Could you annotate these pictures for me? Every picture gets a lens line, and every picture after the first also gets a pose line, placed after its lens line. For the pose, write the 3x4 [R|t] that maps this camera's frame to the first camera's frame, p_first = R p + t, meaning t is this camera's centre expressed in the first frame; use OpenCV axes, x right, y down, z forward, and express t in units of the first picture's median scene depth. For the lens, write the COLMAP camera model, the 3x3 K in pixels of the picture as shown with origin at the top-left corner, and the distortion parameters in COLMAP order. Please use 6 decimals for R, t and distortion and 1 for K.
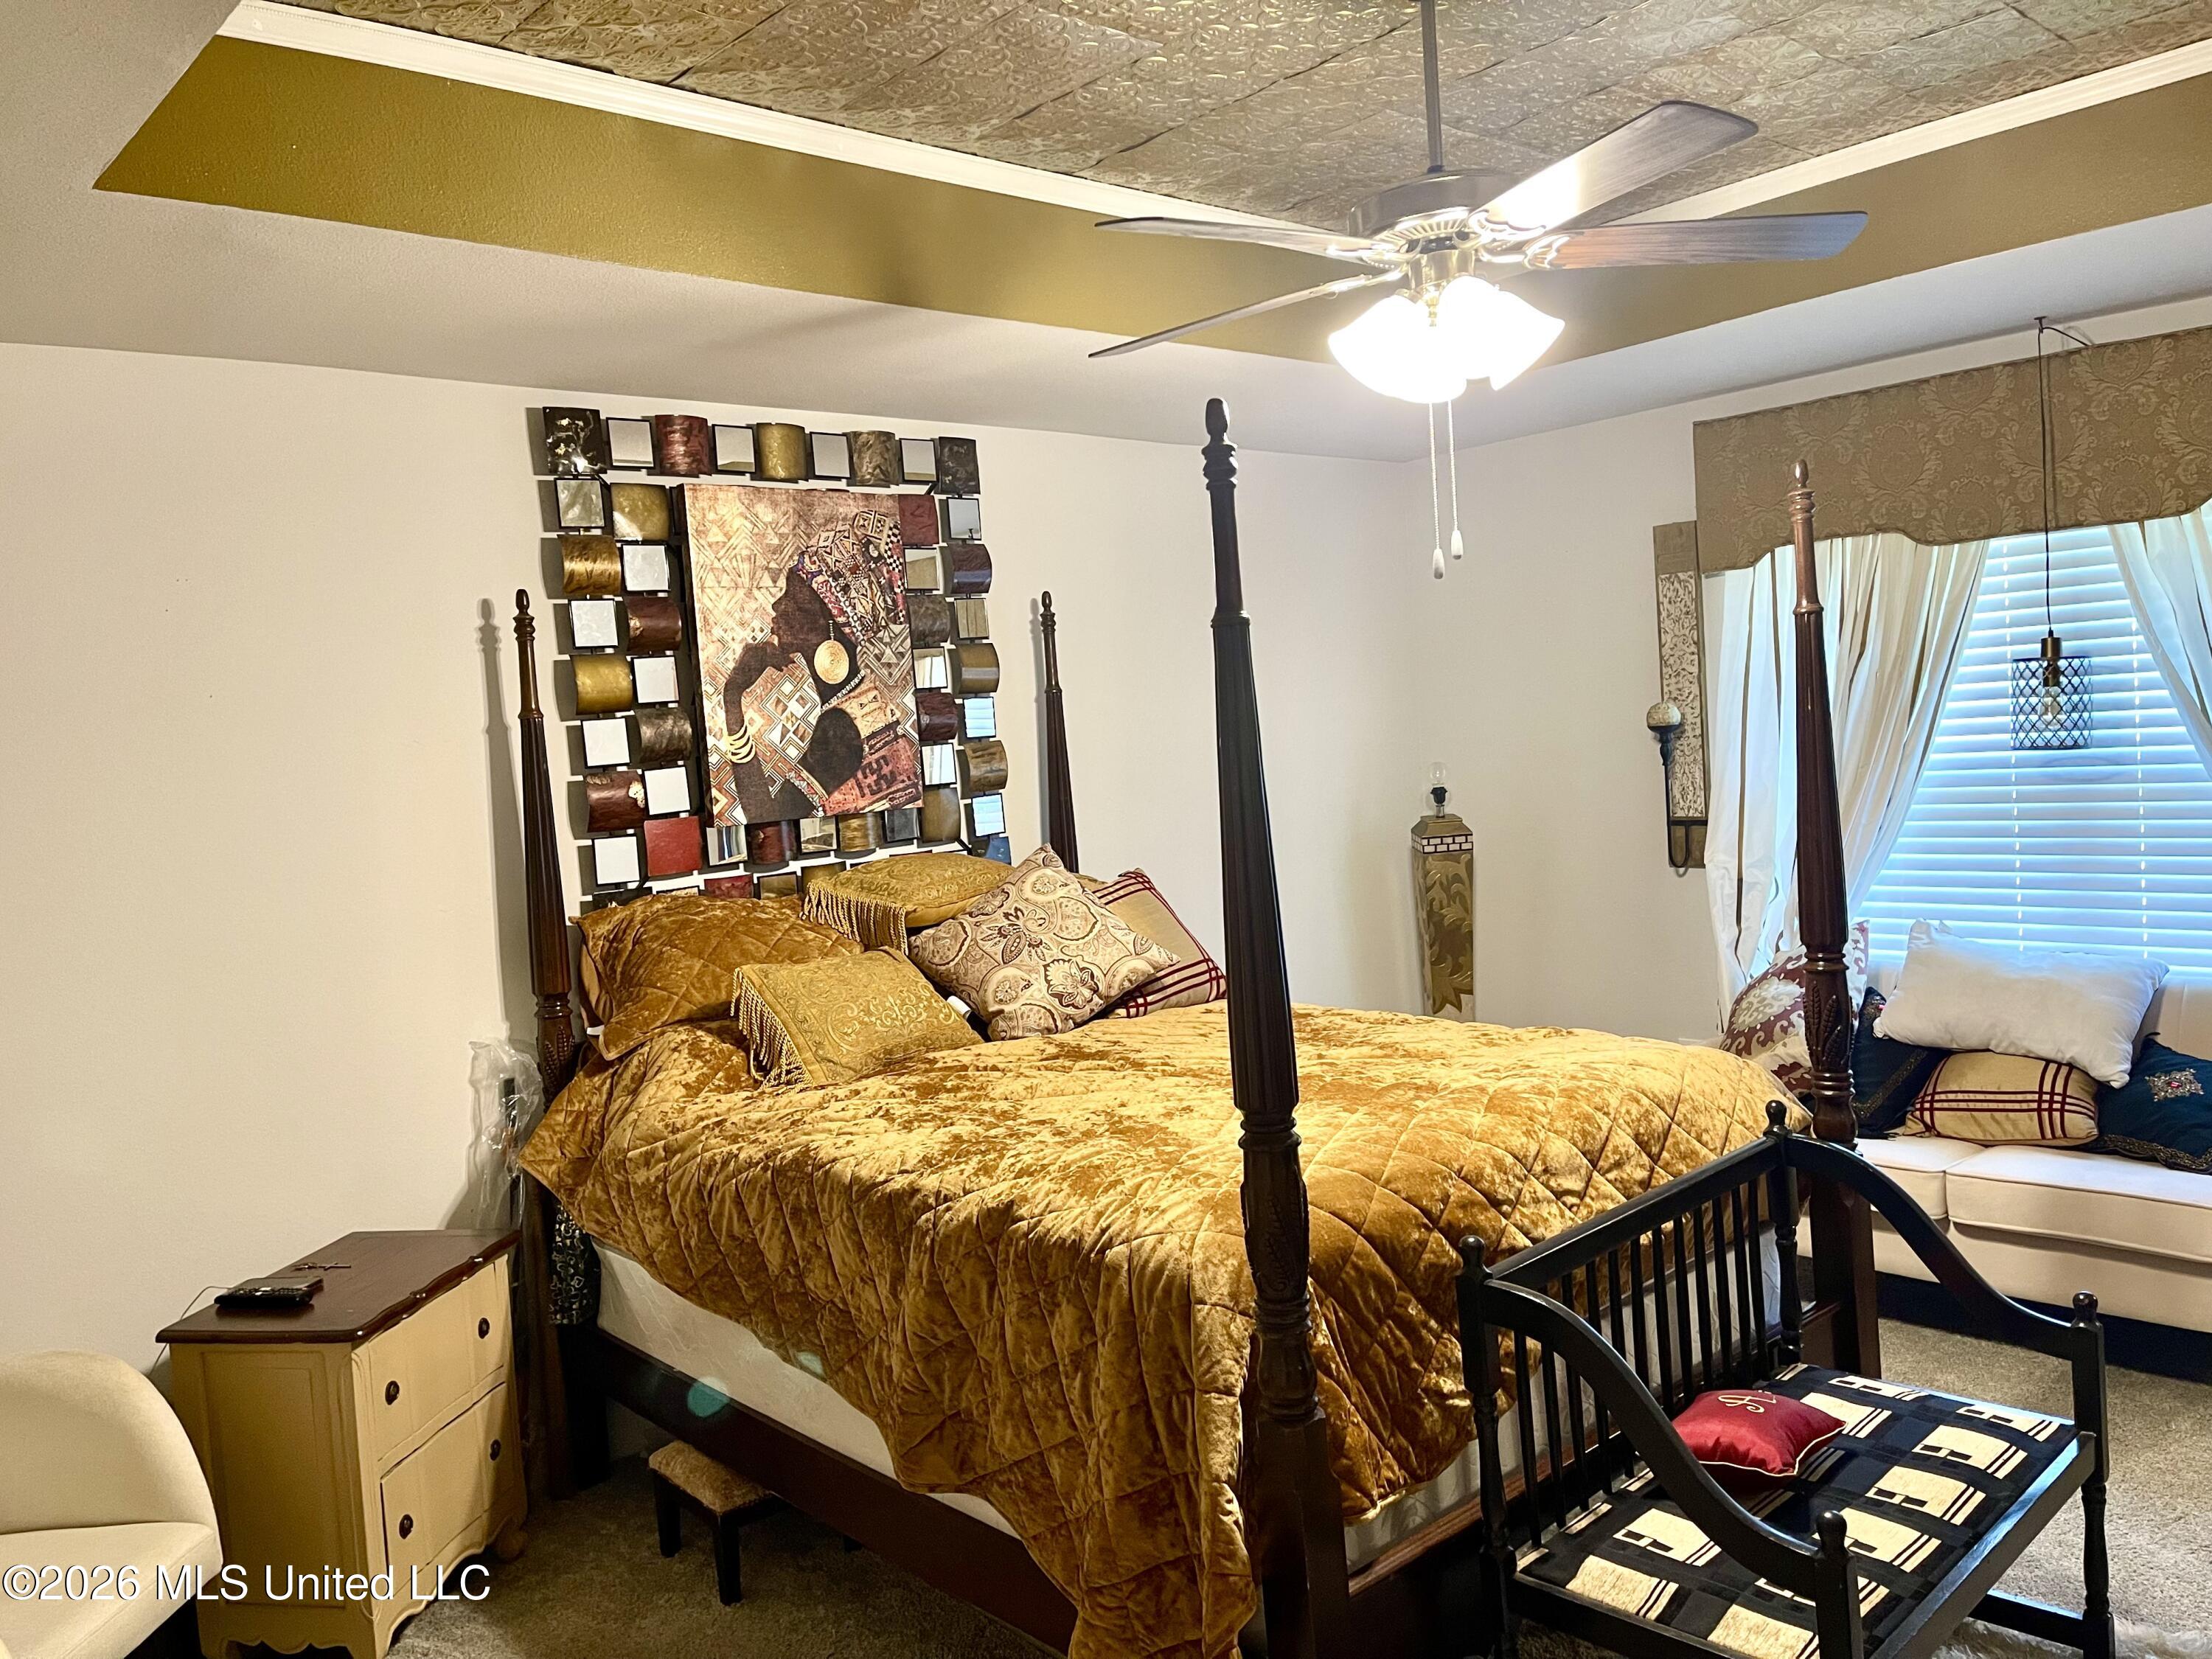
lens RADIAL K [[1639.8, 0, 1109.4], [0, 1639.8, 839.1], [0, 0, 1]] dist [0.102380, -0.133935]
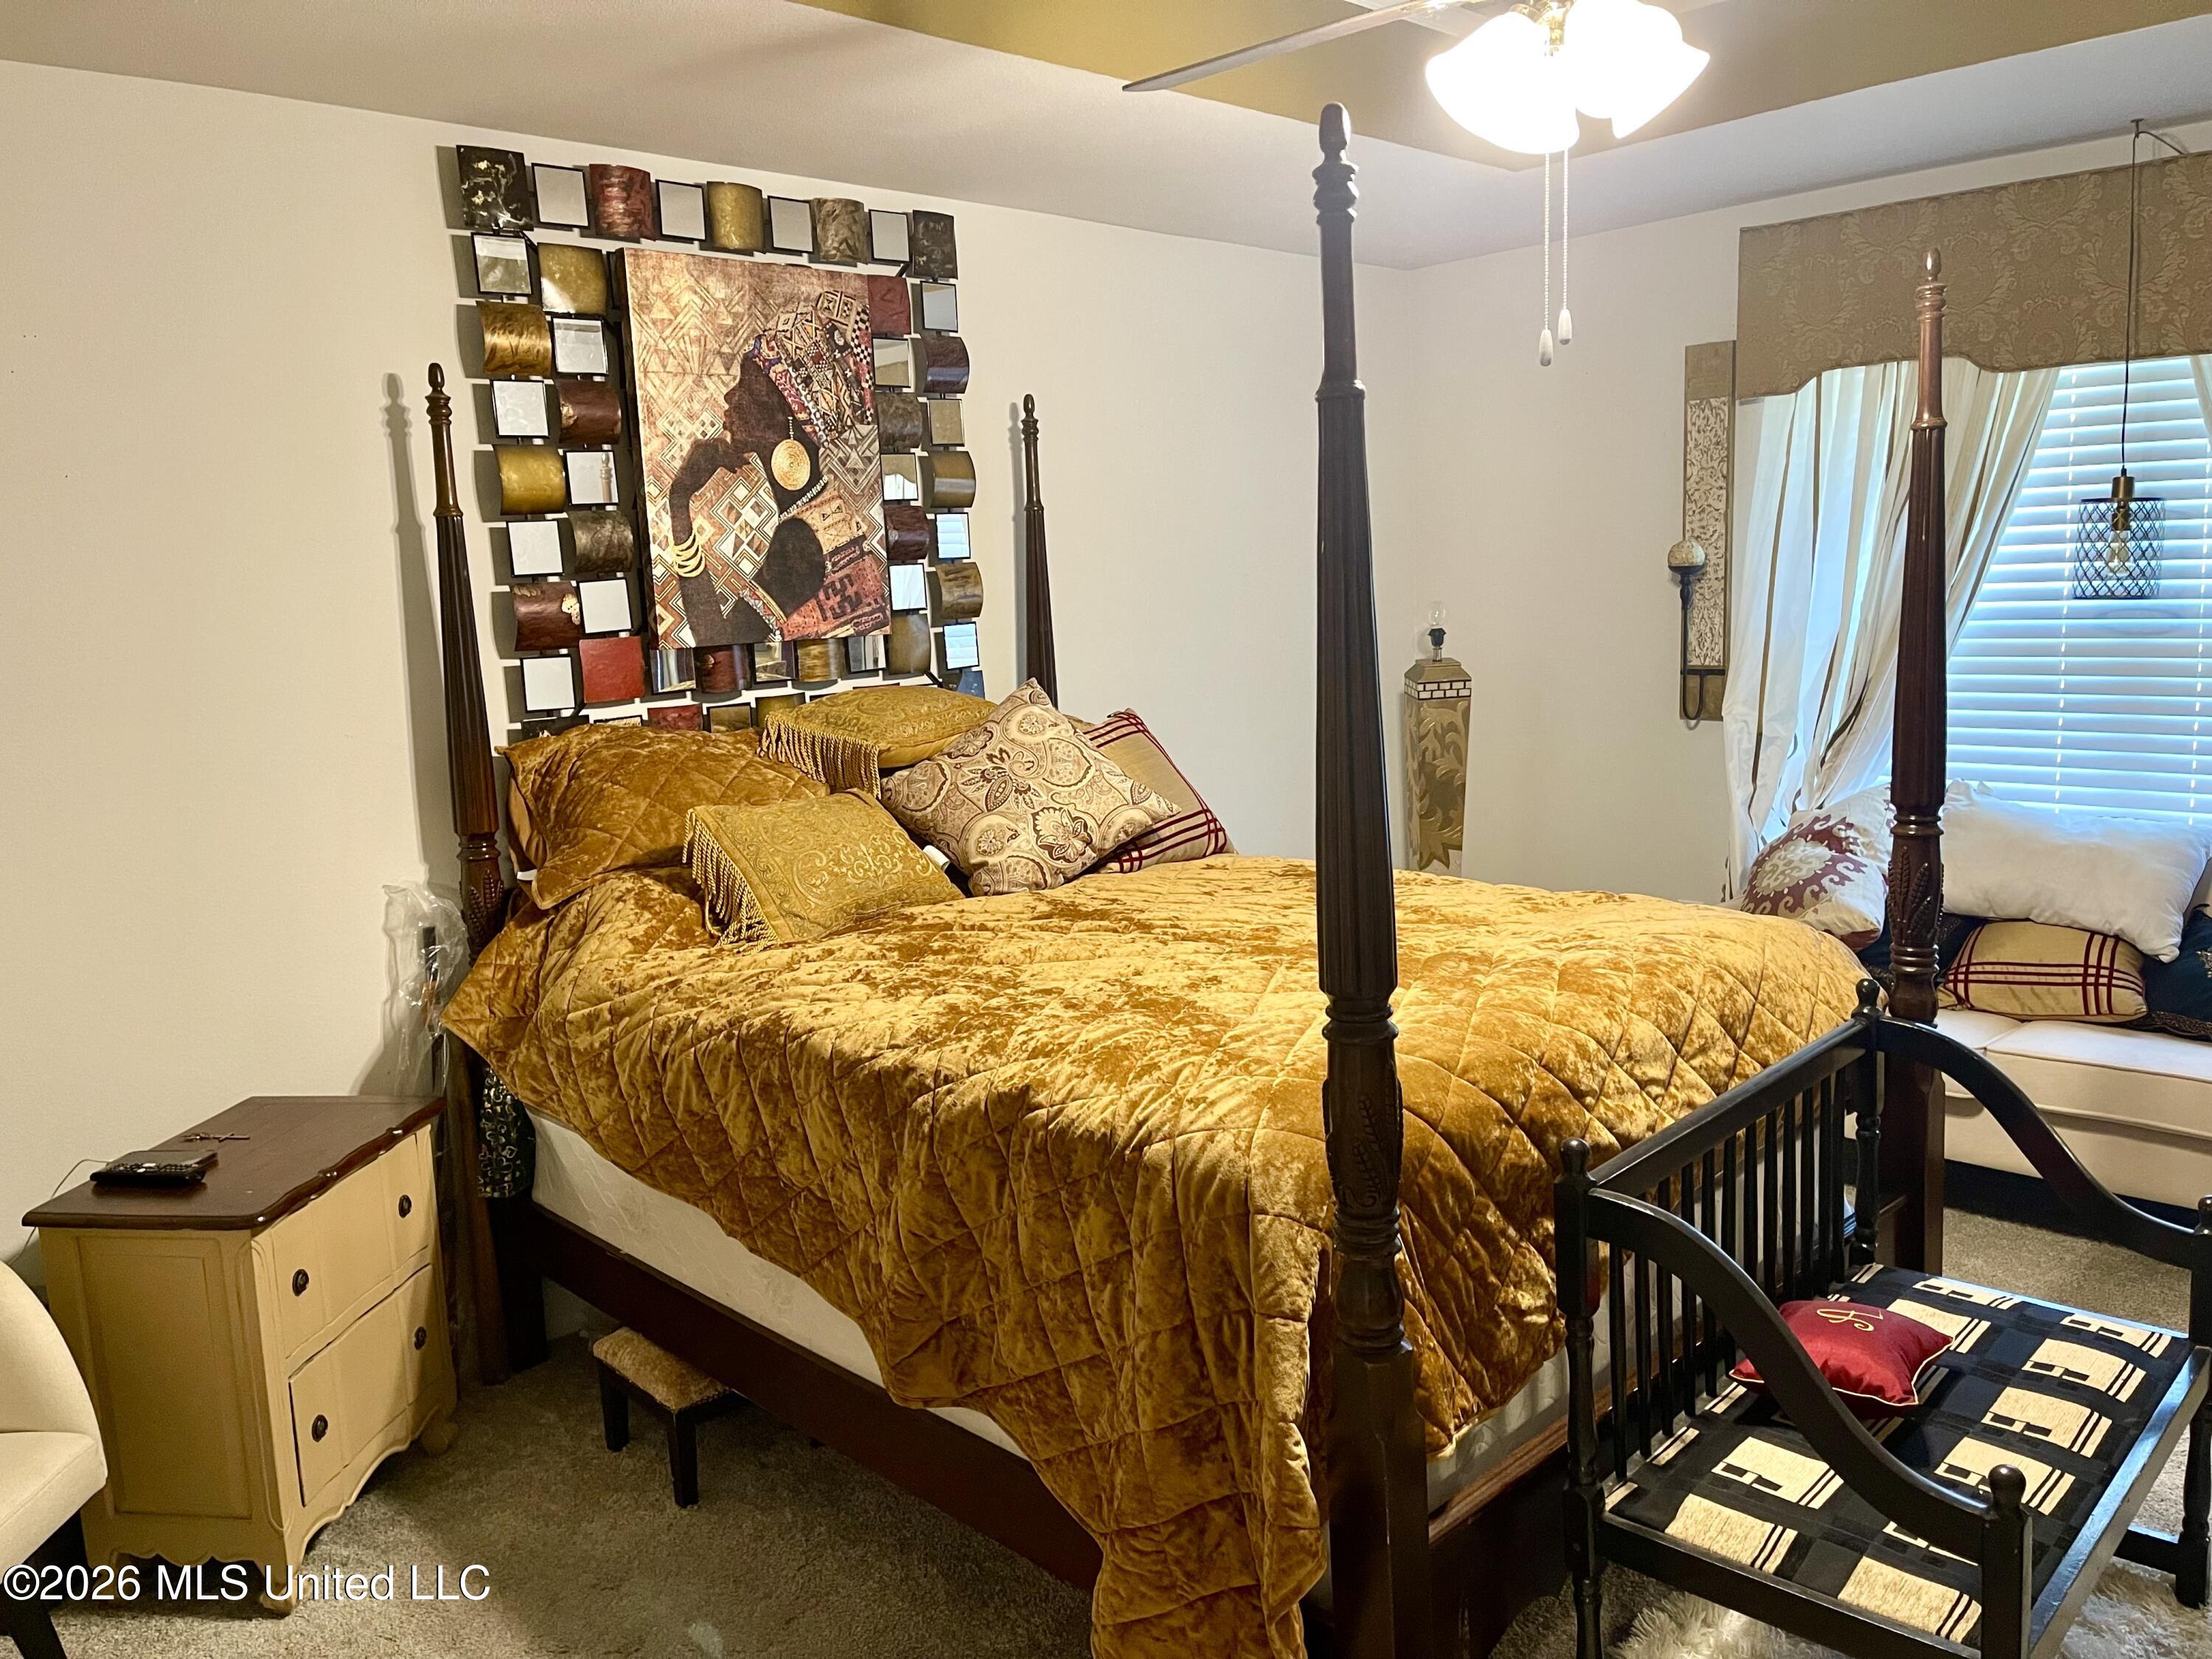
lens RADIAL K [[1633.5, 0, 1096.4], [0, 1633.5, 823.0], [0, 0, 1]] dist [0.092633, -0.121838]
pose [[0.998875, 0.019338, 0.043303, -0.046983], [-0.022911, 0.996235, 0.083608, 0.007256], [-0.041523, -0.084506, 0.995557, 0.116279]]
